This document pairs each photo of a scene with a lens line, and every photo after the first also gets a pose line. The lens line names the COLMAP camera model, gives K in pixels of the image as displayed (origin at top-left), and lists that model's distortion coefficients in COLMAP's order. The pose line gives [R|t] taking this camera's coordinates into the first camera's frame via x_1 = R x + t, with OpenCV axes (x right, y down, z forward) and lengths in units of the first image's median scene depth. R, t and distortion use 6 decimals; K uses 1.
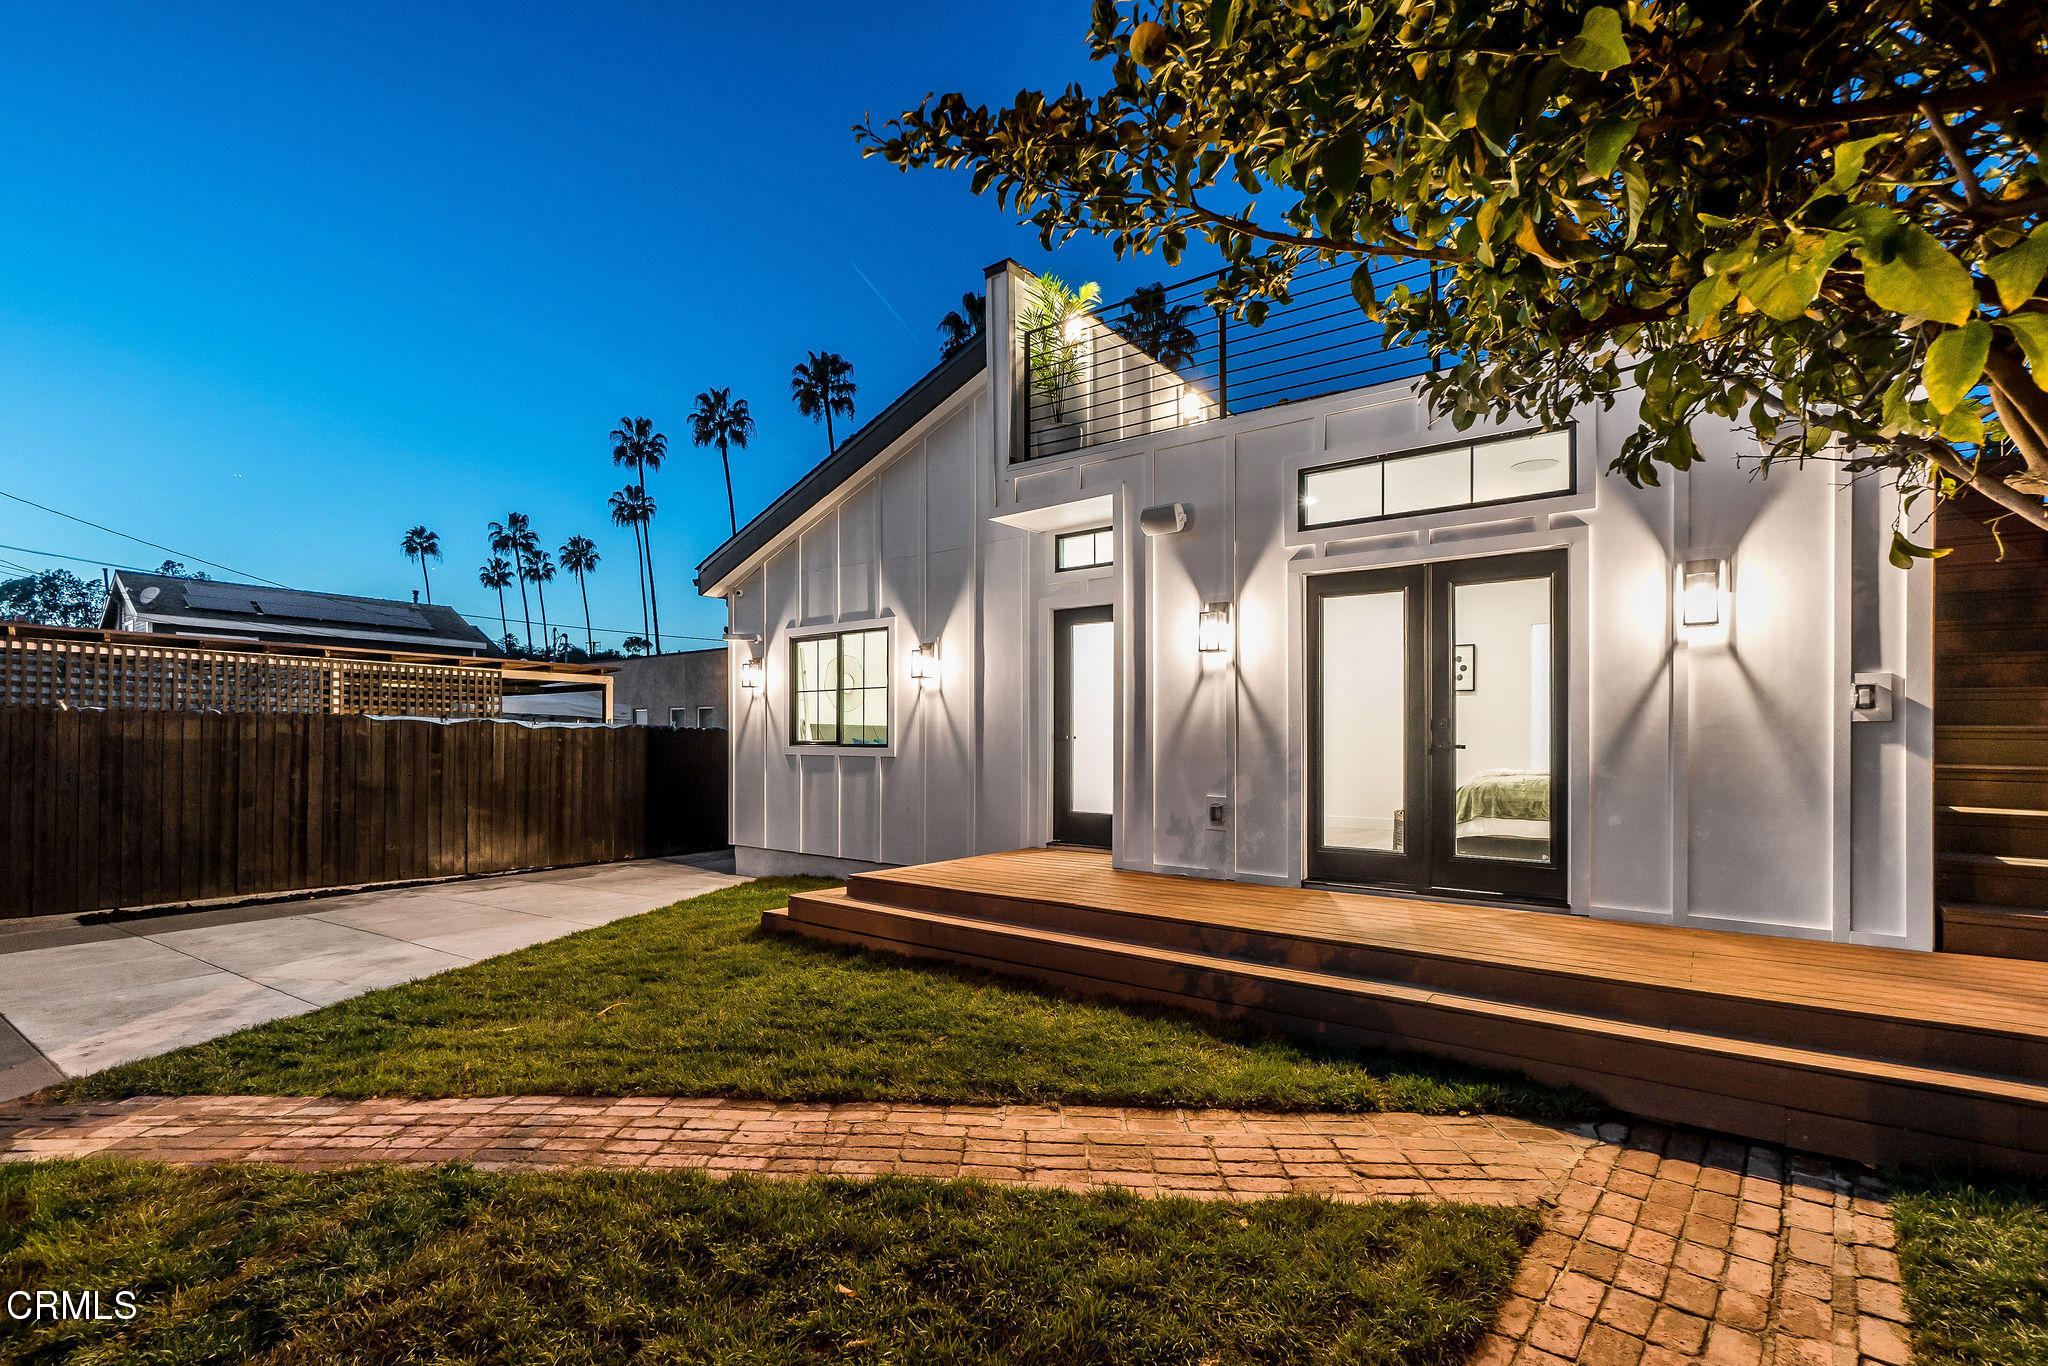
lens RADIAL K [[899.5, 0, 1012.0], [0, 899.5, 710.4], [0, 0, 1]] dist [-0.000854, -0.000276]
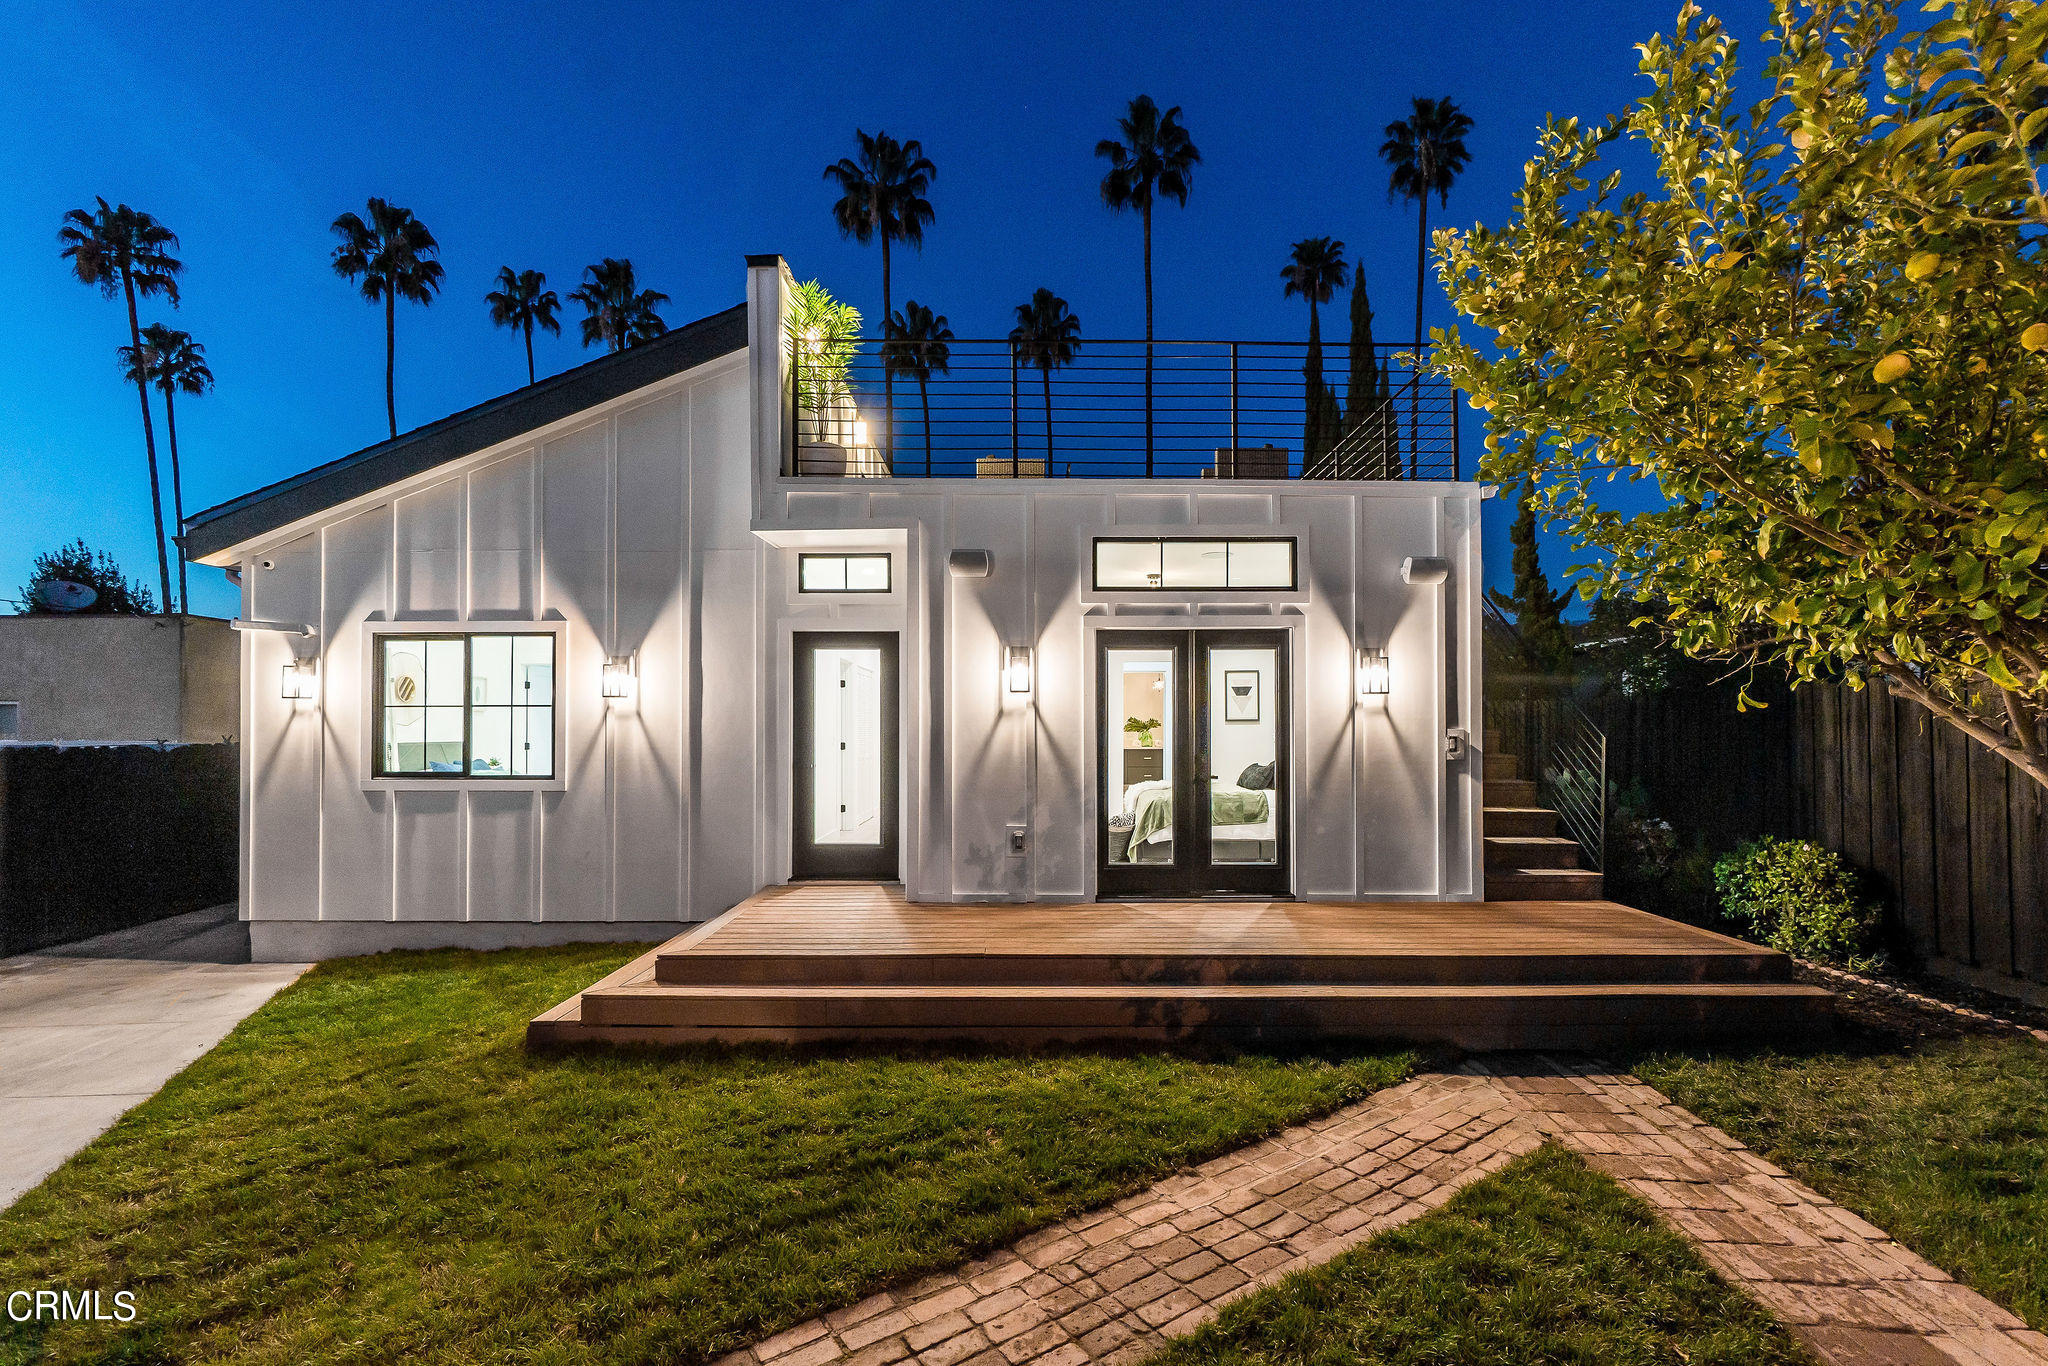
lens RADIAL K [[847.6, 0, 1017.0], [0, 847.6, 688.2], [0, 0, 1]] dist [-0.002338, -0.000532]
pose [[0.801703, 0.023554, 0.597259, -0.403340], [-0.016406, 0.999714, -0.017403, -0.054295], [-0.597498, 0.004154, 0.801860, 0.191081]]
